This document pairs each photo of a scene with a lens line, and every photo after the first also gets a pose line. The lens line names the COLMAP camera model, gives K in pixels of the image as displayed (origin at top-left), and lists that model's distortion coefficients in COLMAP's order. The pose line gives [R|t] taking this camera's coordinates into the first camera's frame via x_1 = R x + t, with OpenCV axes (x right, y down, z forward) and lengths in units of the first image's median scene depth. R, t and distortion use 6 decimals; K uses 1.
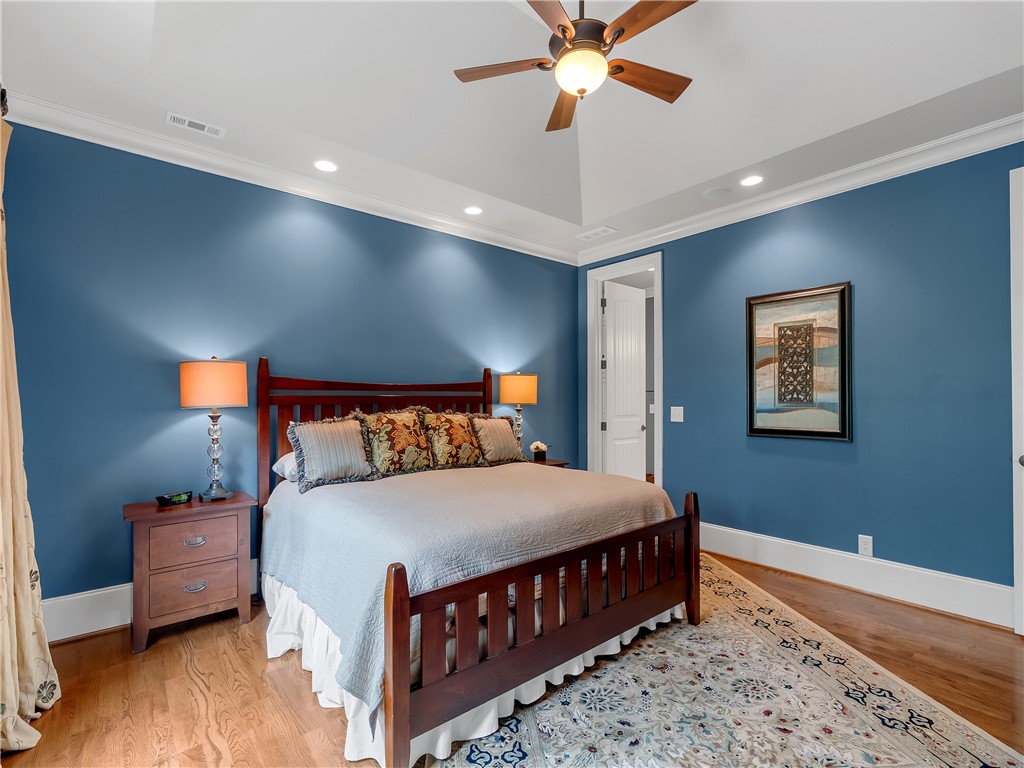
lens RADIAL K [[472.8, 0, 512.0], [0, 472.8, 384.0], [0, 0, 1]] dist [0.000564, 0.000053]
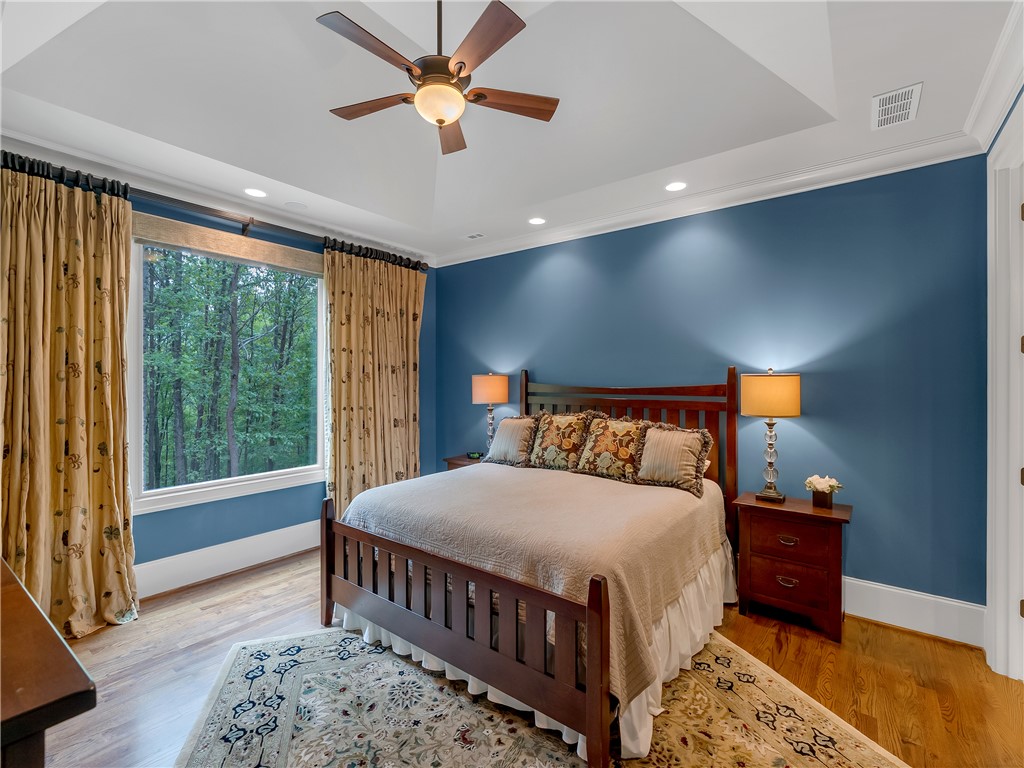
lens RADIAL K [[462.4, 0, 511.1], [0, 462.4, 379.1], [0, 0, 1]] dist [-0.000129, -0.000043]
pose [[0.214944, -0.007677, -0.976596, 1.077711], [0.023229, 0.999726, -0.002746, -0.033109], [0.976350, -0.022095, 0.215063, 0.865544]]
